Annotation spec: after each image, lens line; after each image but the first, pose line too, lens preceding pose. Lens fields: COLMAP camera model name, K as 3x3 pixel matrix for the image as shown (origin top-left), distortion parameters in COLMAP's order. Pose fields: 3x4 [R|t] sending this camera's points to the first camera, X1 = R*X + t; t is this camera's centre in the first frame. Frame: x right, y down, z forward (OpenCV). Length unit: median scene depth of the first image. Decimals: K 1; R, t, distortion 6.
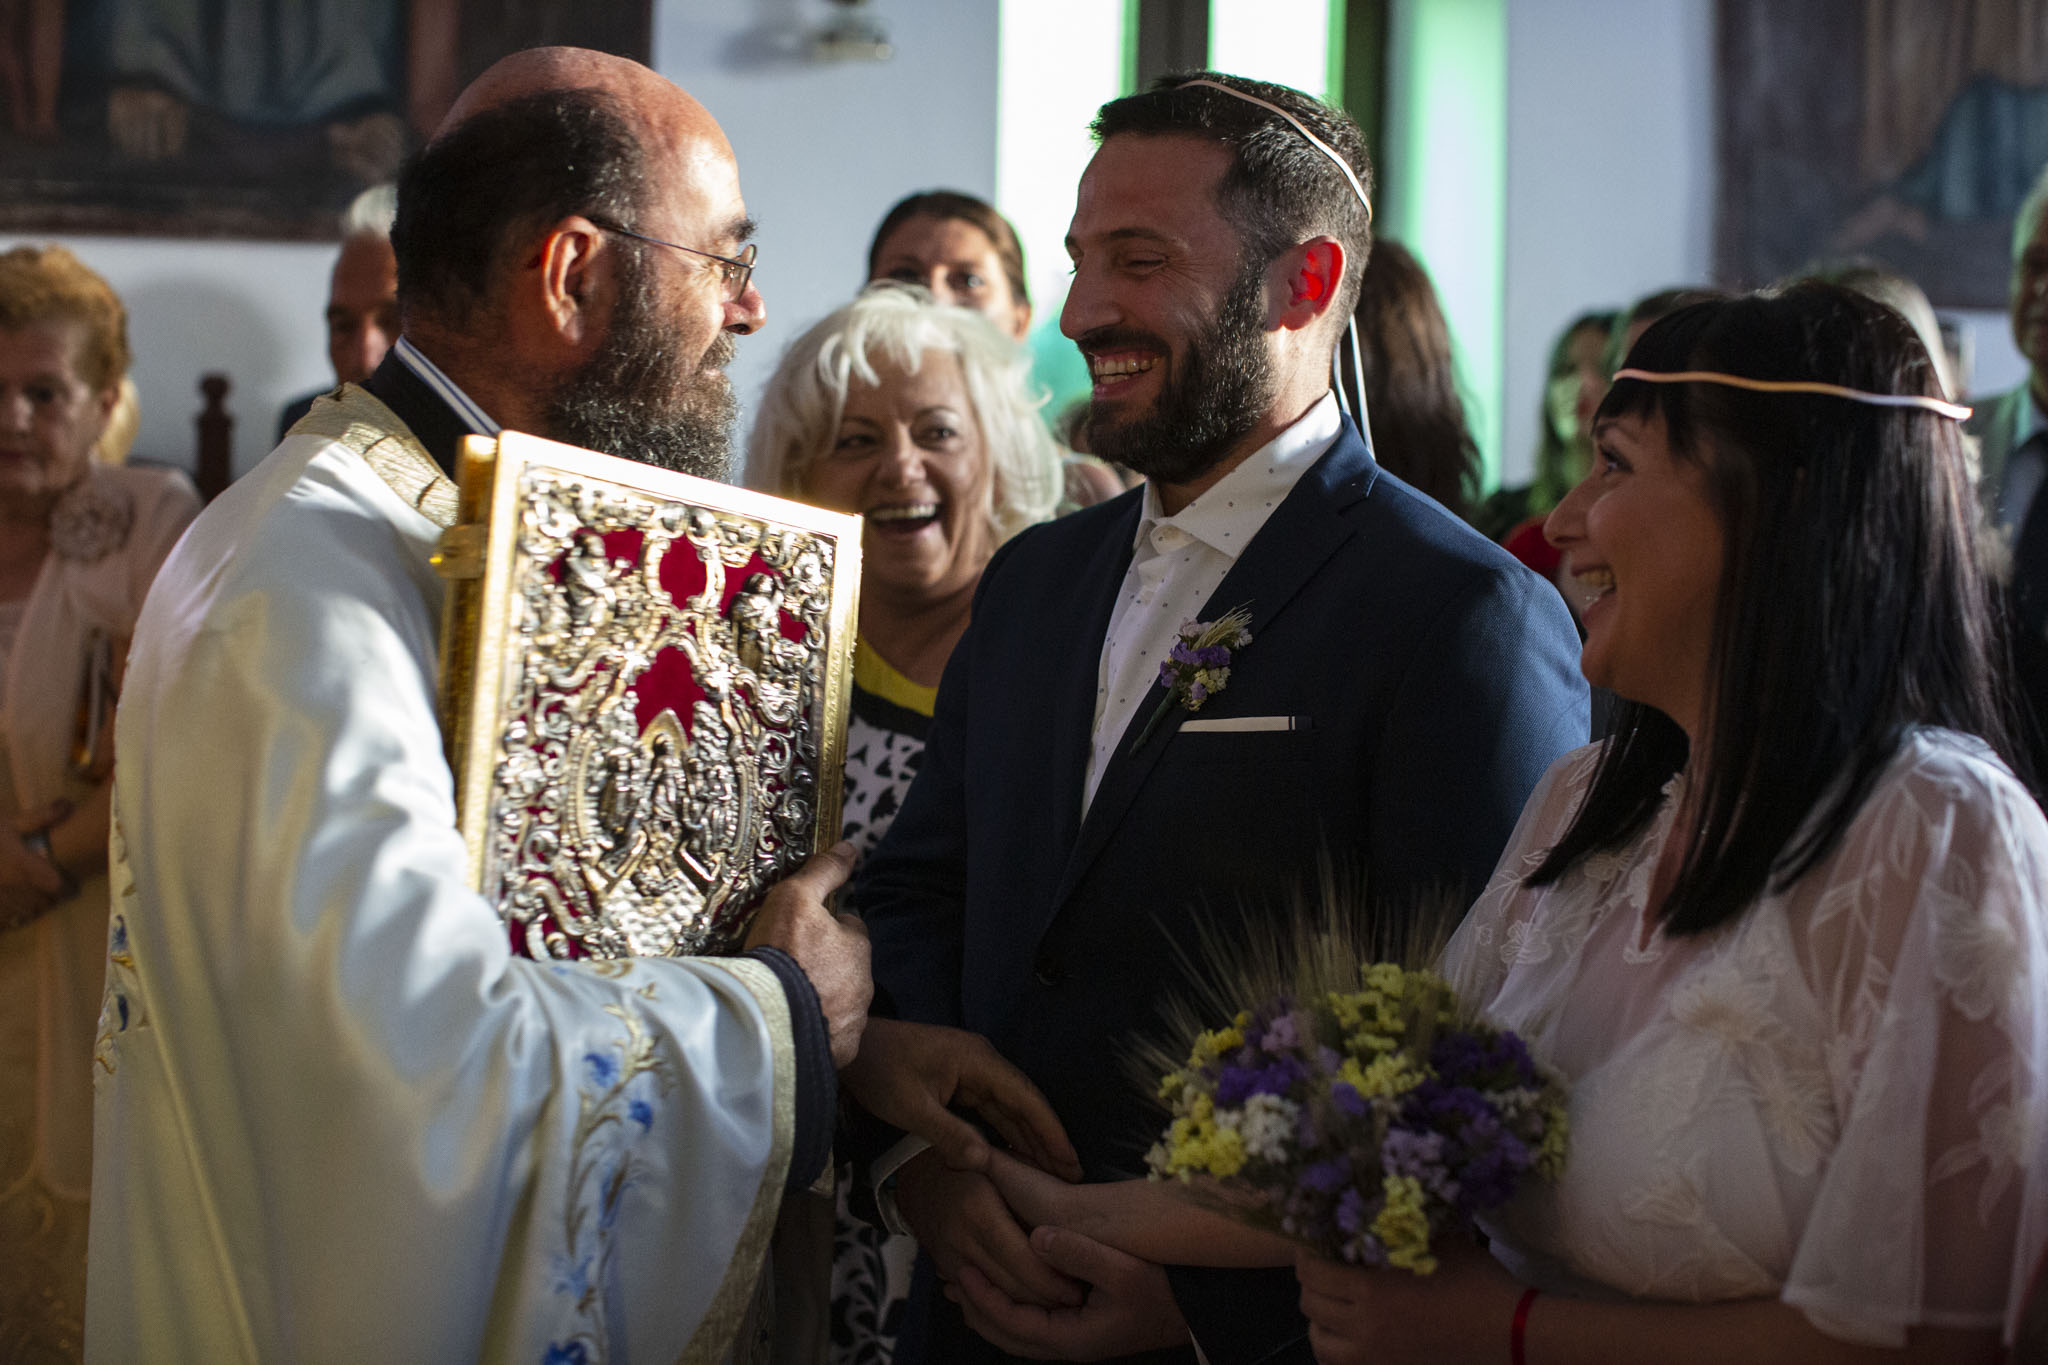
lens RADIAL K [[2973.0, 0, 1024.0], [0, 2973.0, 682.5], [0, 0, 1]] dist [-0.013285, -0.080754]
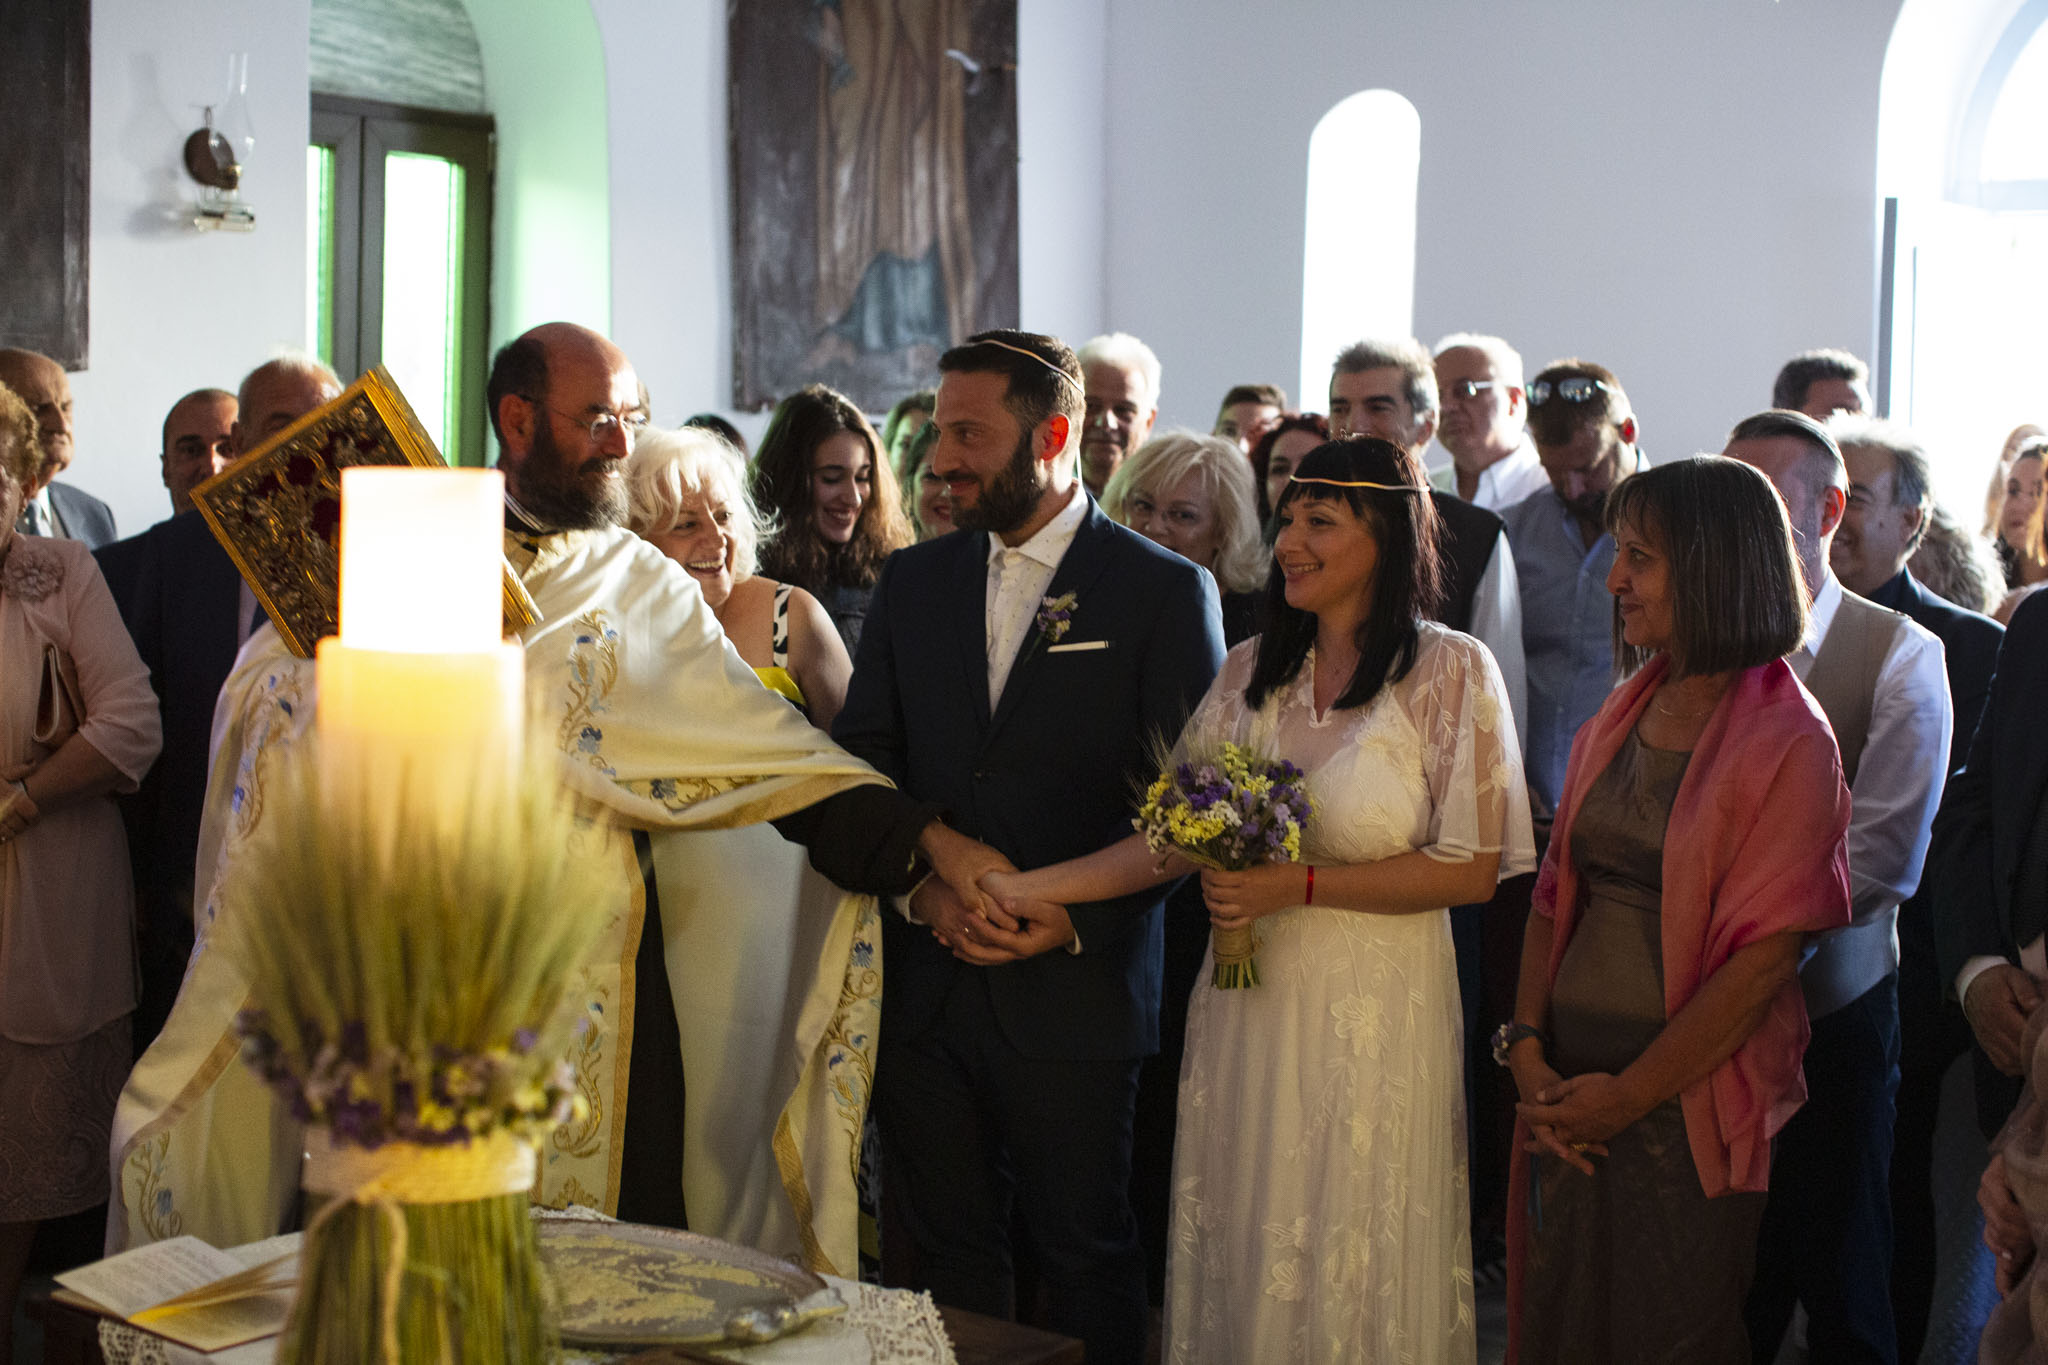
lens RADIAL K [[3403.9, 0, 1024.0], [0, 3403.9, 682.5], [0, 0, 1]] dist [0.017643, 0.069647]
pose [[0.832805, -0.035641, 0.552418, -1.237582], [0.050795, 0.998635, -0.012148, 0.064169], [-0.551231, 0.038177, 0.833479, -0.938446]]
